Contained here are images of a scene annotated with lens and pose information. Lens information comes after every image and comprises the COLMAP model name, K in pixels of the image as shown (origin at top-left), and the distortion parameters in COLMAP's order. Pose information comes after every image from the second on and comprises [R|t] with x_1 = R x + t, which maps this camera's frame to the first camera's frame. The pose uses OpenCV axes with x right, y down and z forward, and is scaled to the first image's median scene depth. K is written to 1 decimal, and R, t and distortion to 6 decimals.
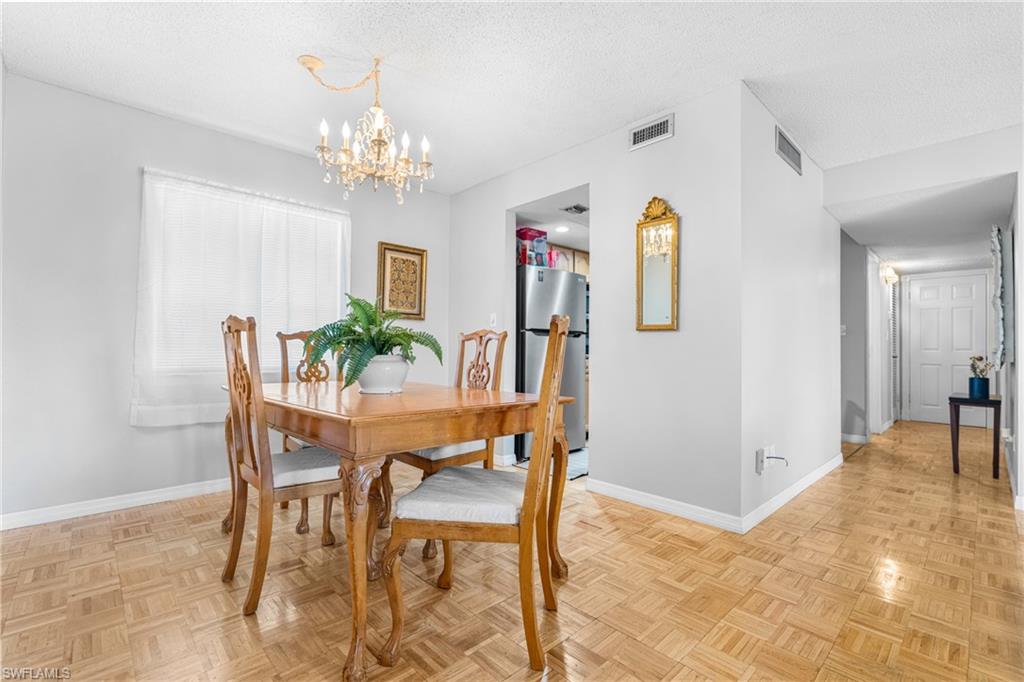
lens RADIAL K [[457.1, 0, 512.0], [0, 457.1, 341.0], [0, 0, 1]] dist [-0.000302, -0.000085]
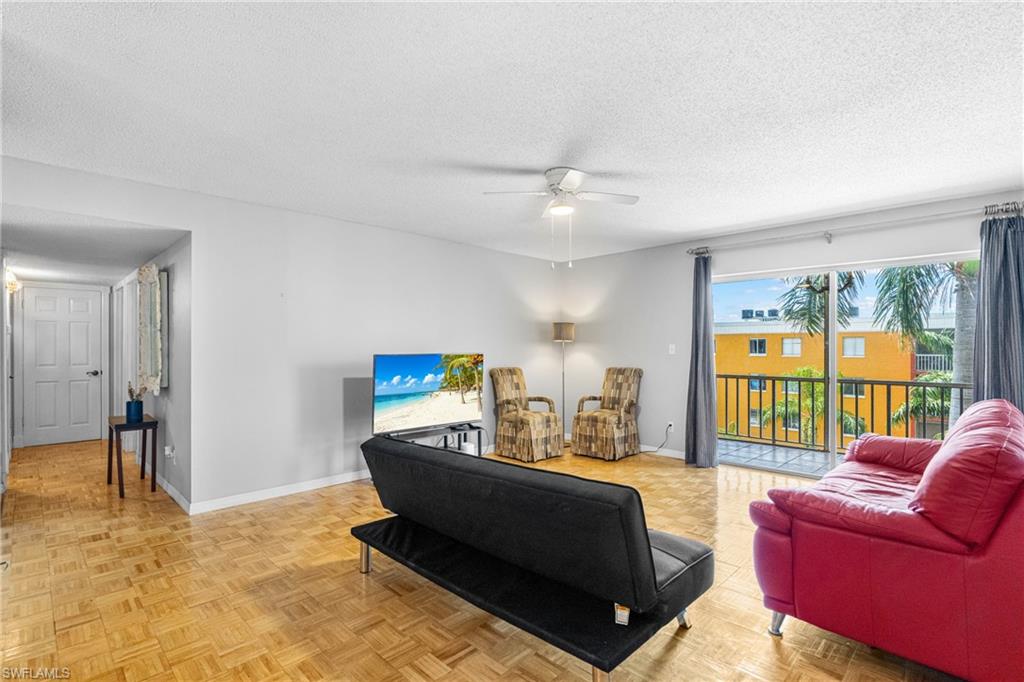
lens RADIAL K [[481.6, 0, 511.7], [0, 481.6, 346.7], [0, 0, 1]] dist [-0.000985, -0.000214]
pose [[-0.022230, -0.005123, 0.999740, -0.135631], [-0.018626, 0.999815, 0.004709, -0.075711], [-0.999579, -0.018517, -0.022321, 0.157332]]
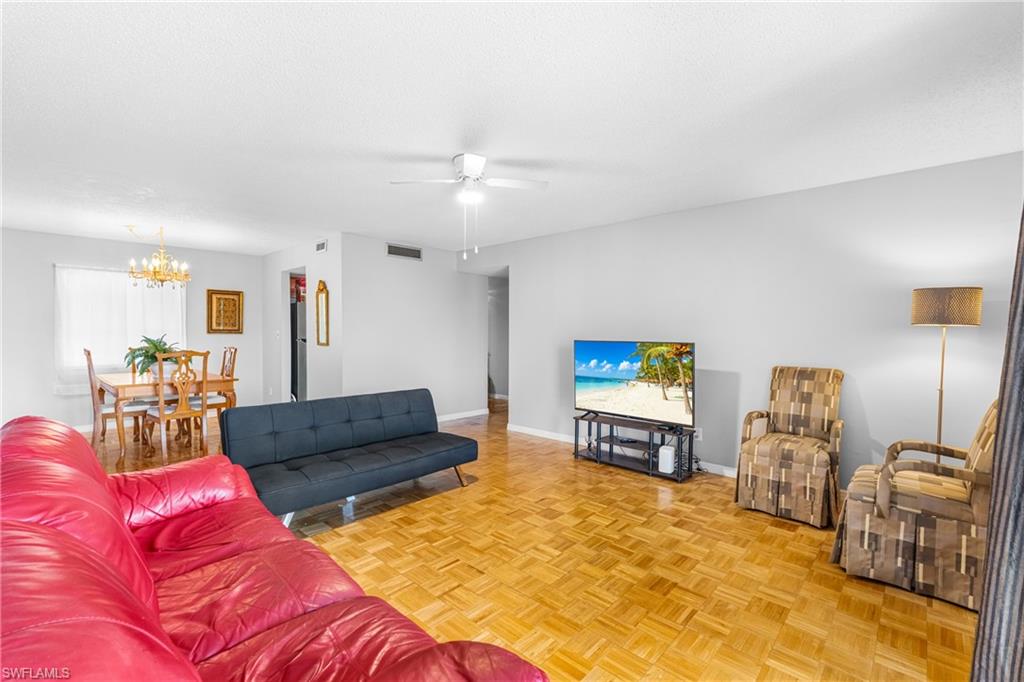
lens RADIAL K [[453.8, 0, 505.0], [0, 453.8, 345.3], [0, 0, 1]] dist [0.000490, -0.000031]
pose [[0.998757, -0.006832, 0.049365, 0.766231], [0.004168, 0.998540, 0.053856, -0.098509], [-0.049661, -0.053584, 0.997328, -0.790605]]
